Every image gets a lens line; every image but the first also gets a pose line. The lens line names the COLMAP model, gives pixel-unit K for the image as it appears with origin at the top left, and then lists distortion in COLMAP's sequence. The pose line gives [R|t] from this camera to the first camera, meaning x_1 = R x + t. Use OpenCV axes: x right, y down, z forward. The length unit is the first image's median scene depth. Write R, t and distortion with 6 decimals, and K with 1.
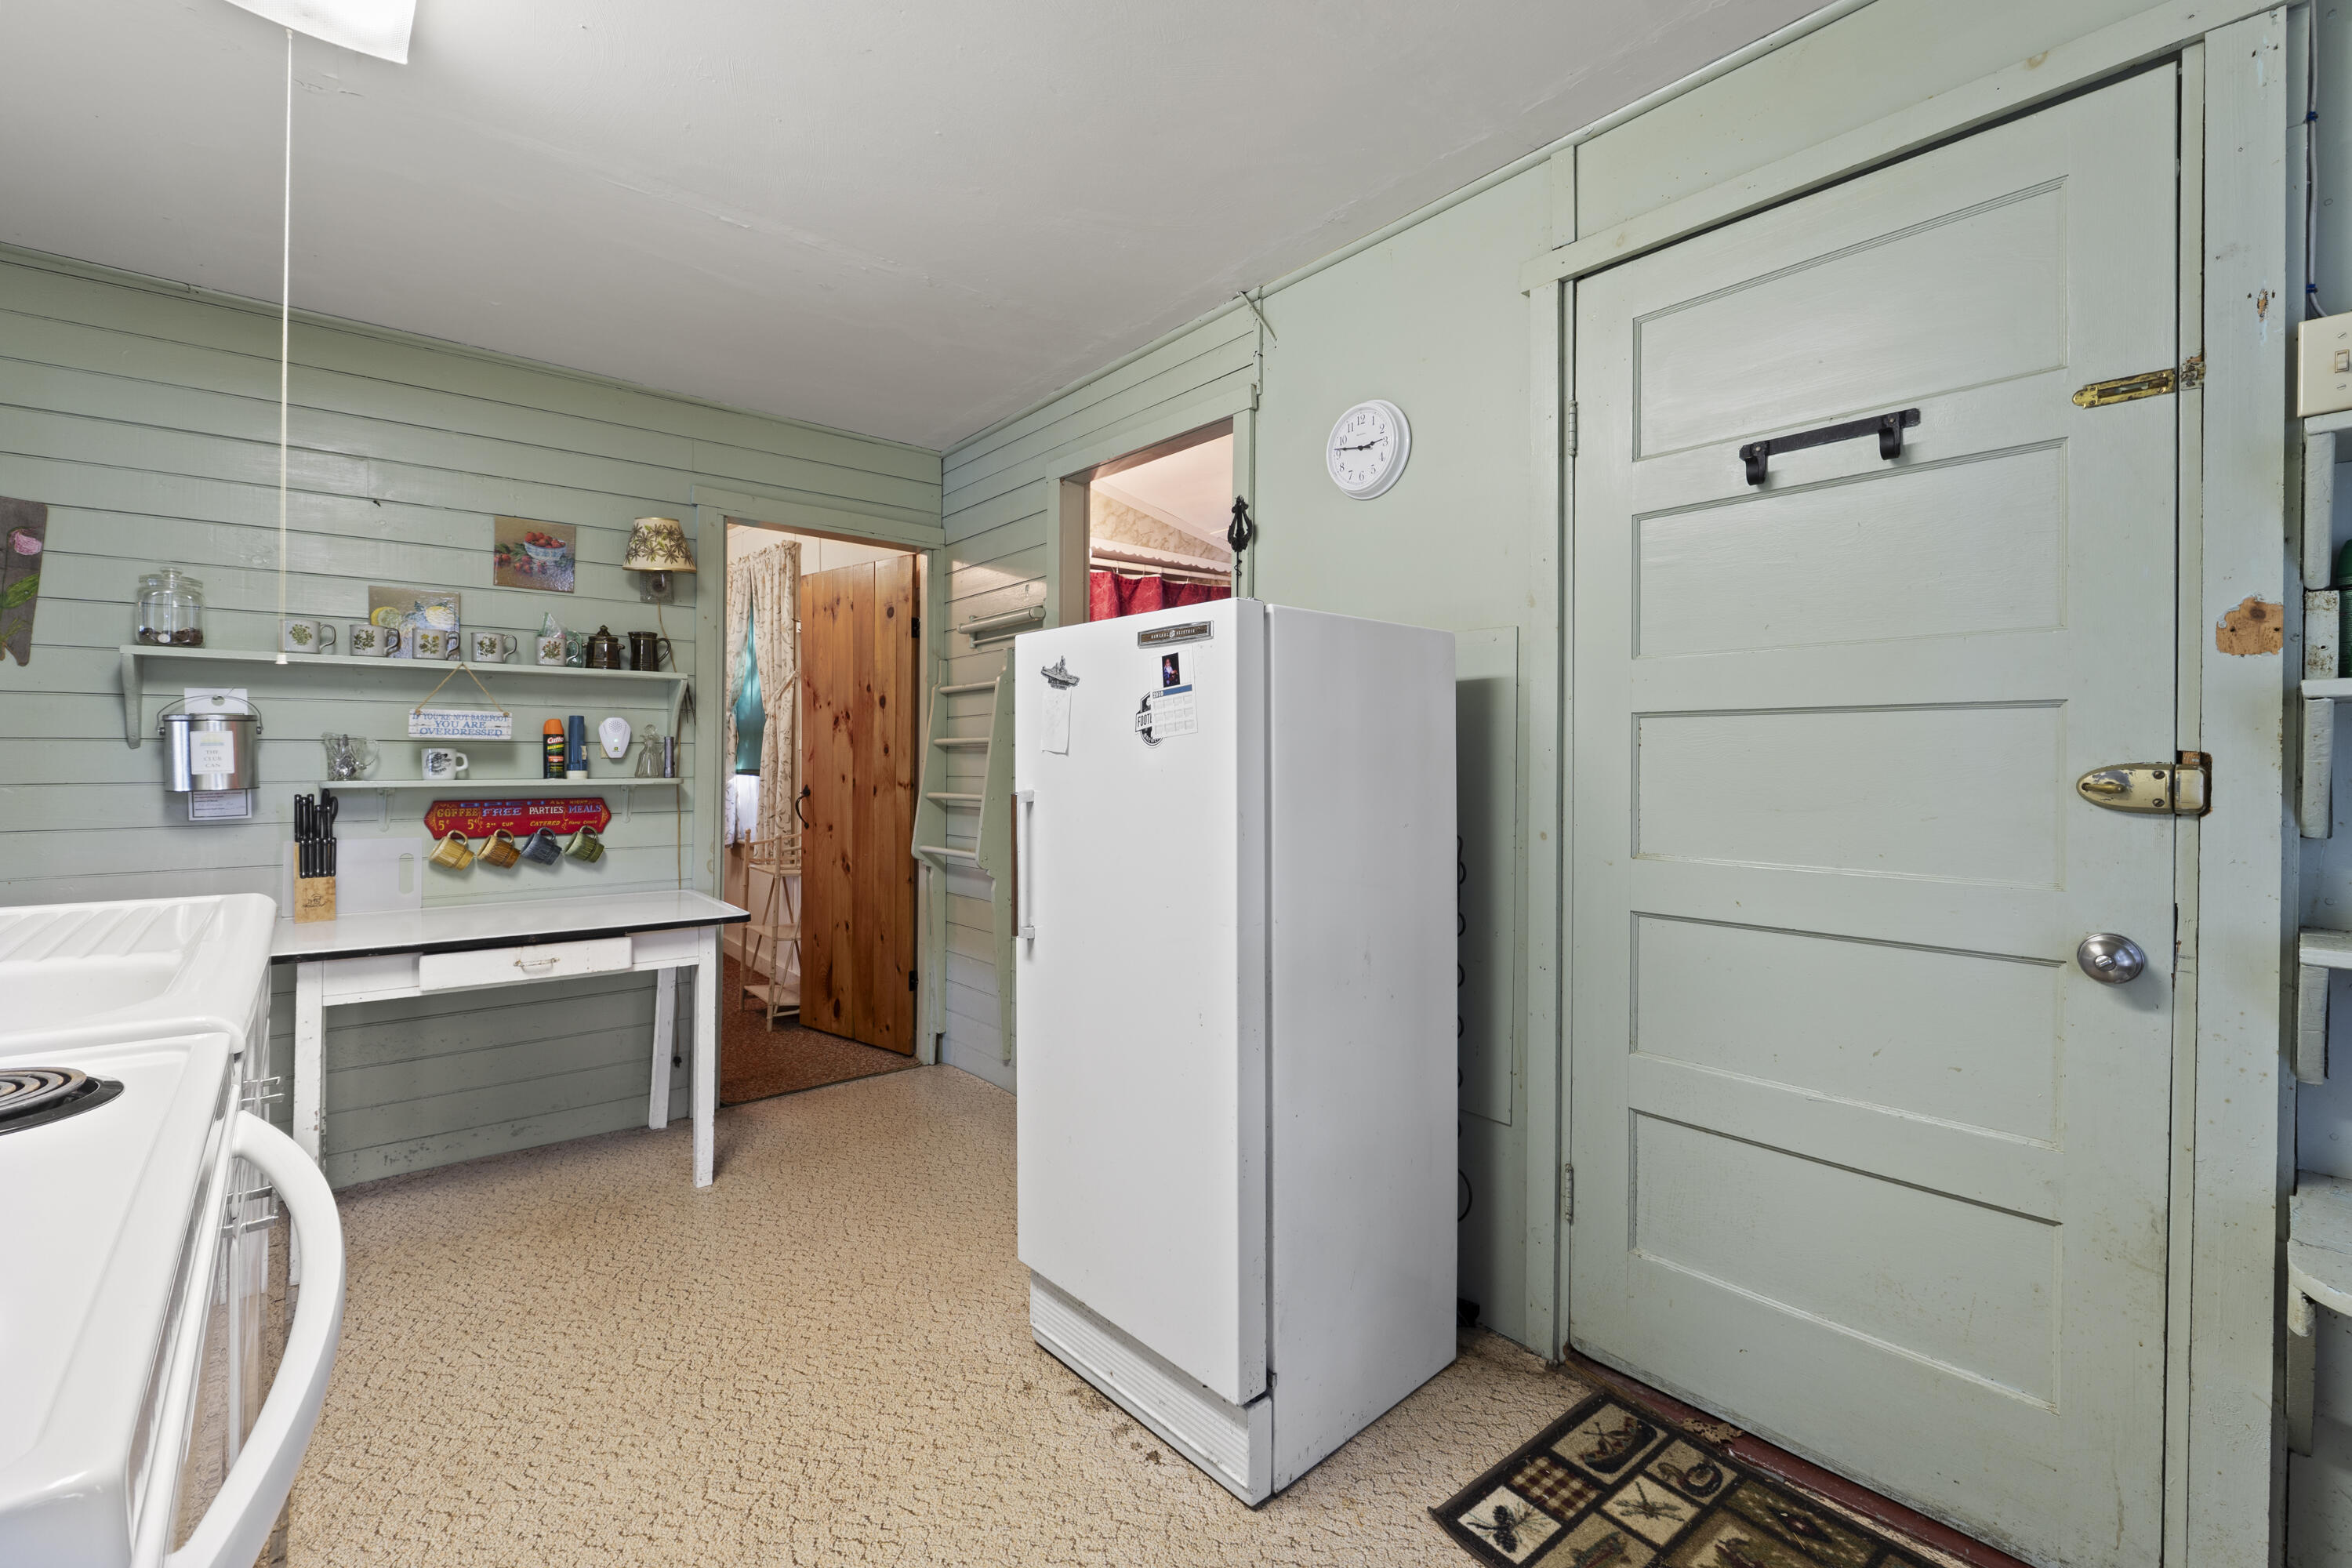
lens RADIAL K [[987.7, 0, 1171.8], [0, 987.7, 772.1], [0, 0, 1]] dist [-0.015201, 0.000855]
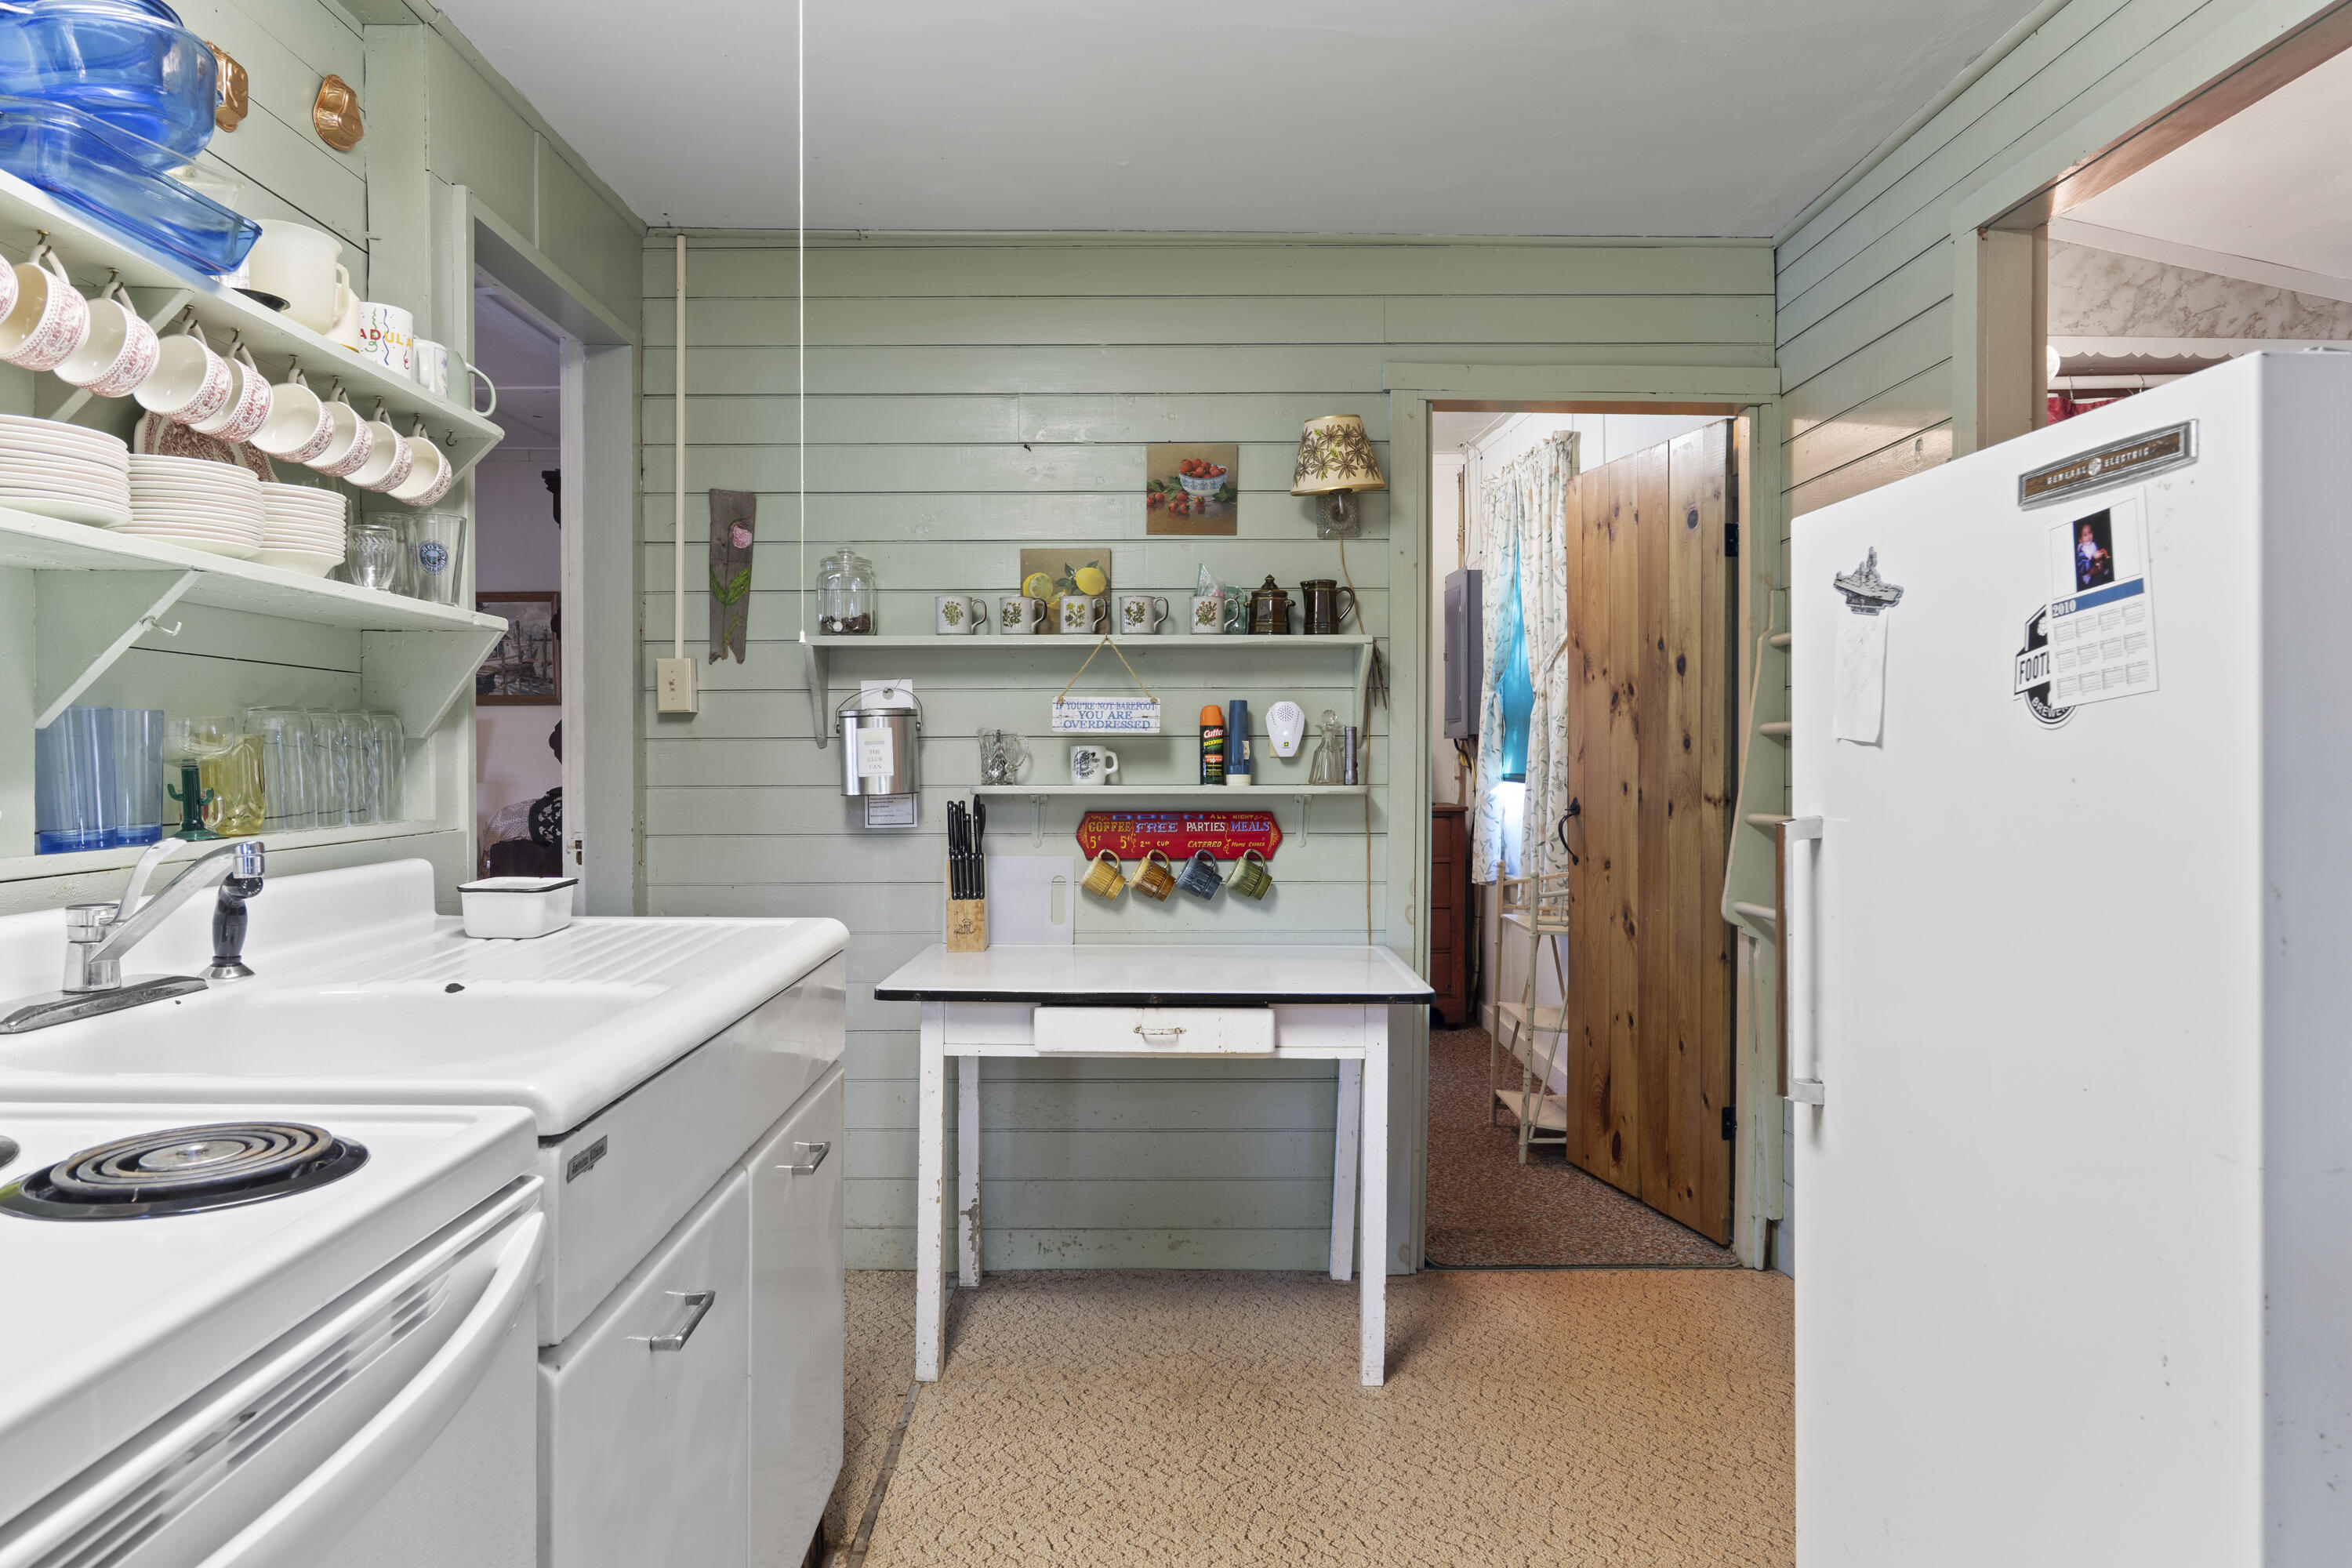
lens RADIAL K [[1438.8, 0, 1181.5], [0, 1438.8, 773.8], [0, 0, 1]] dist [-0.006293, 0.000491]
pose [[0.770068, 0.003639, -0.637952, 0.054237], [-0.006113, 0.999980, -0.001675, 0.000192], [0.637933, 0.005190, 0.770075, 0.140543]]
